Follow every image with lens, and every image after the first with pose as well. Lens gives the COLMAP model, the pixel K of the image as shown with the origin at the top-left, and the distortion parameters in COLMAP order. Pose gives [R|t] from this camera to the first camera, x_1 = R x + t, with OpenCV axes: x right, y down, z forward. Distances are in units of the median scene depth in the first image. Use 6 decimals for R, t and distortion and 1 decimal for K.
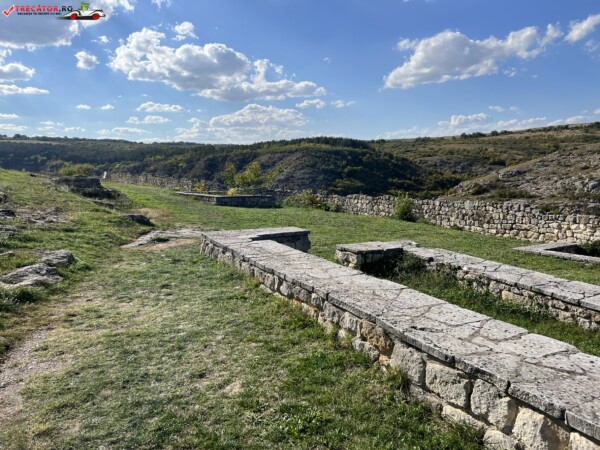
lens RADIAL K [[457.9, 0, 302.9], [0, 457.9, 225.0], [0, 0, 1]] dist [0.057532, -0.059310]
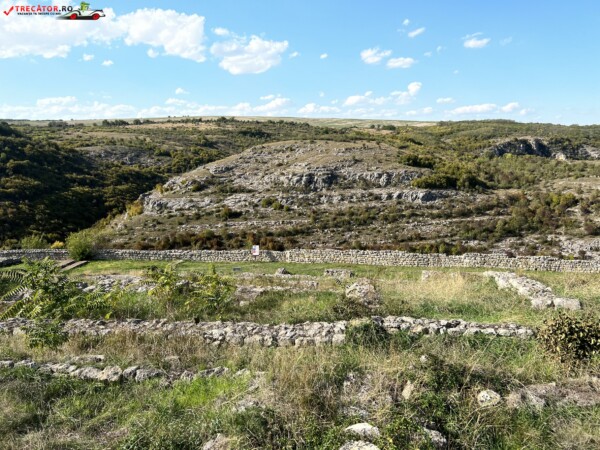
lens RADIAL K [[457.9, 0, 305.8], [0, 457.9, 226.7], [0, 0, 1]] dist [0.057532, -0.059310]
pose [[0.693881, -0.119273, 0.710143, -0.211022], [0.091409, 0.992798, 0.077431, -0.046743], [-0.714264, 0.011185, 0.699787, 0.110443]]
